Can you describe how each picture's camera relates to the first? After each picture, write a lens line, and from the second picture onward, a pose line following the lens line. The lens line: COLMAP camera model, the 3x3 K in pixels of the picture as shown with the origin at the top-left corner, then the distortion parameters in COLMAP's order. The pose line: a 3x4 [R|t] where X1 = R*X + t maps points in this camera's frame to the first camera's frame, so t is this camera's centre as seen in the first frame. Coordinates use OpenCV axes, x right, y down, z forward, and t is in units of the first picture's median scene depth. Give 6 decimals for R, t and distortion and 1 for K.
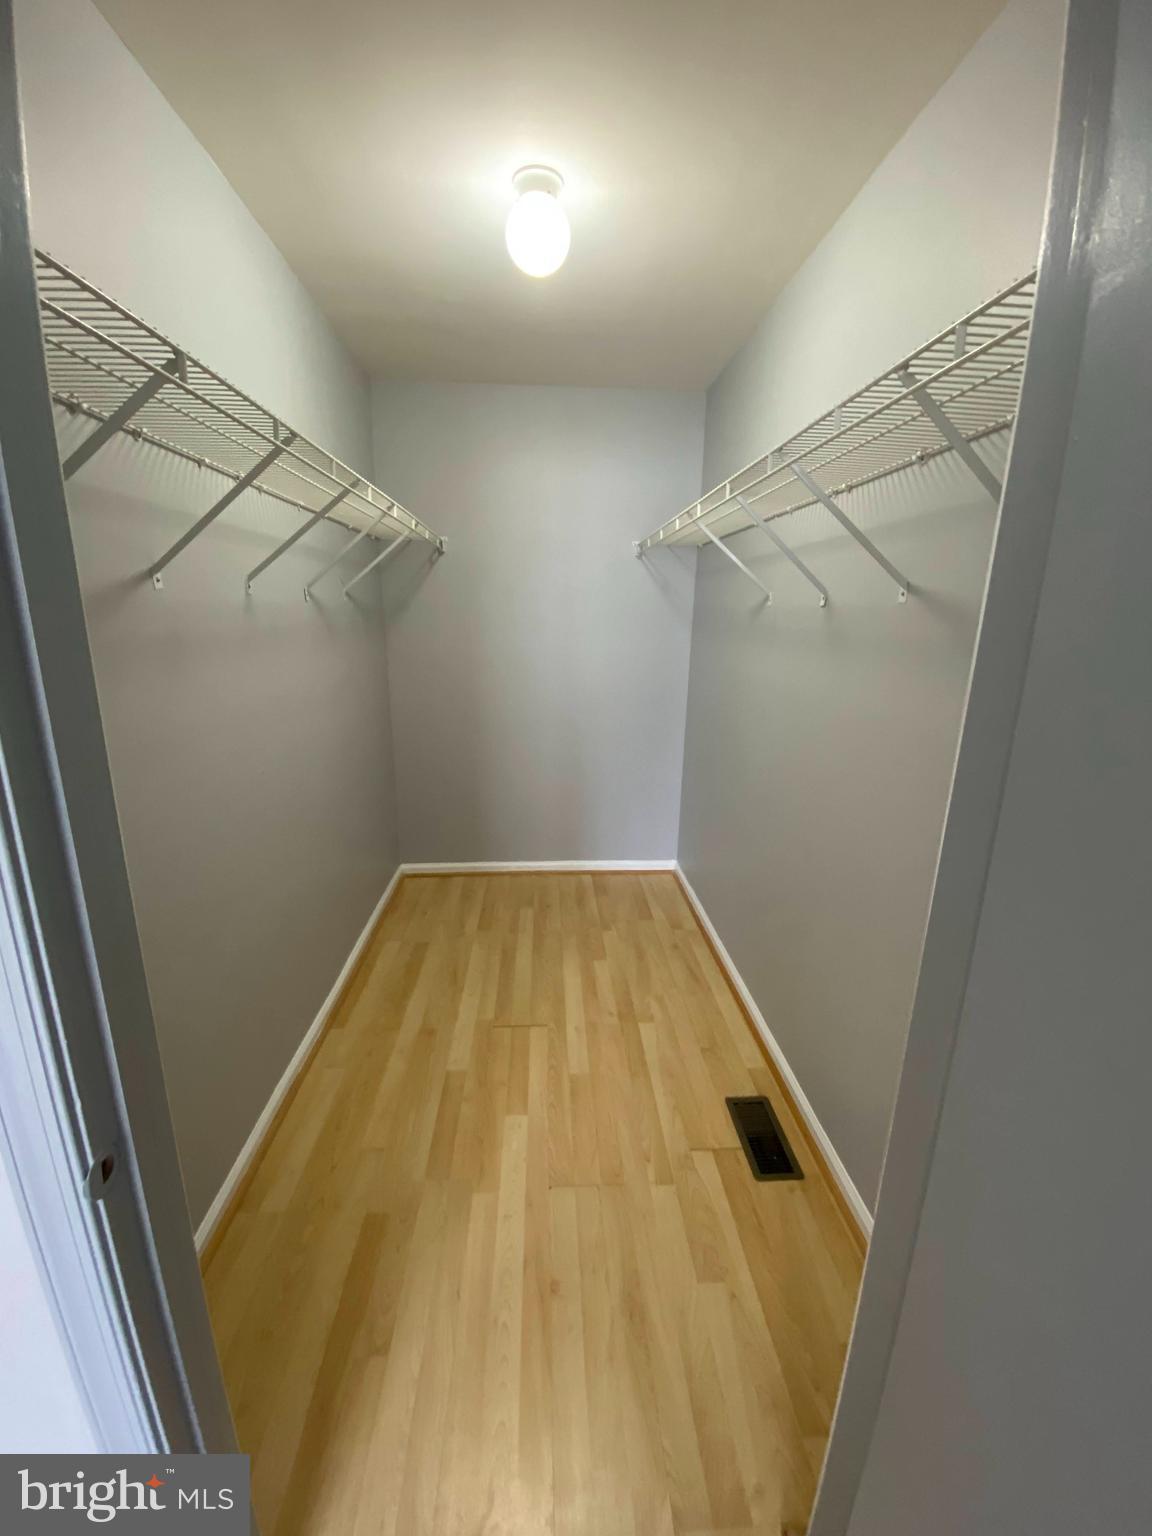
lens RADIAL K [[622.4, 0, 576.0], [0, 622.4, 768.0], [0, 0, 1]] dist [0.011526, -0.016196]
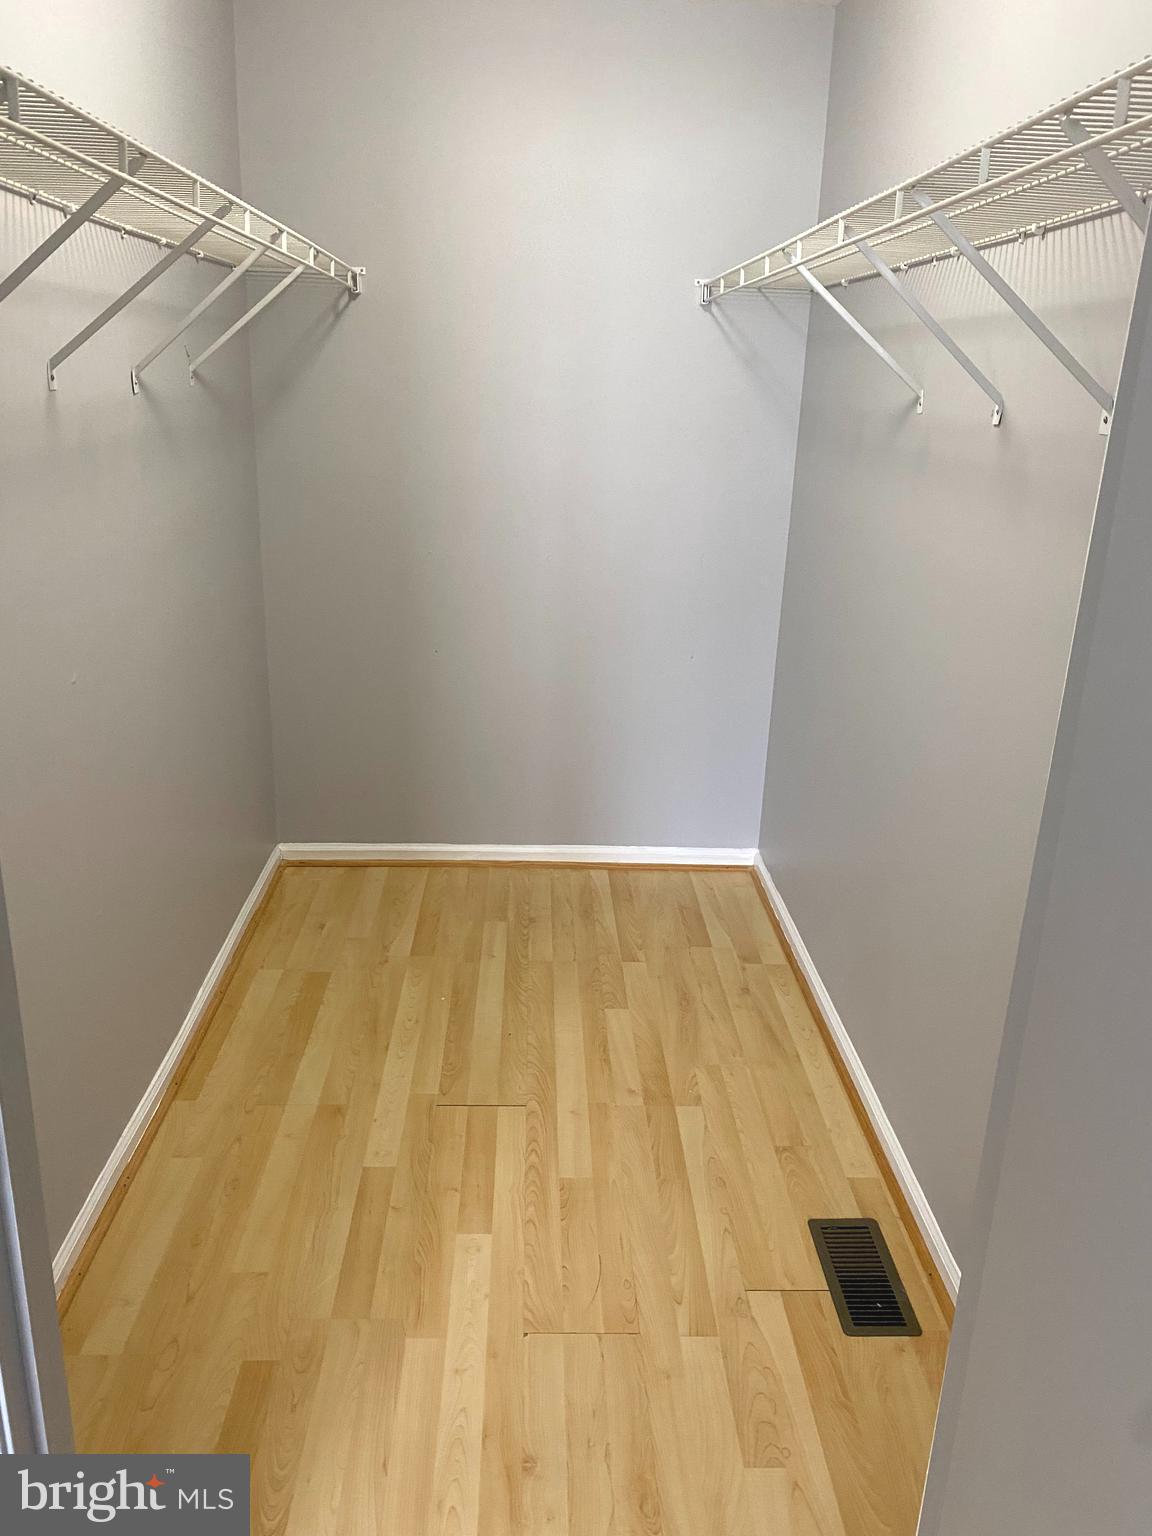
lens RADIAL K [[1160.1, 0, 576.0], [0, 1160.1, 768.0], [0, 0, 1]] dist [0.040163, -0.054805]
pose [[0.999691, 0.022551, -0.010465, 0.007945], [-0.021698, 0.996908, 0.075523, -0.004896], [0.012135, -0.075273, 0.997089, -0.120961]]
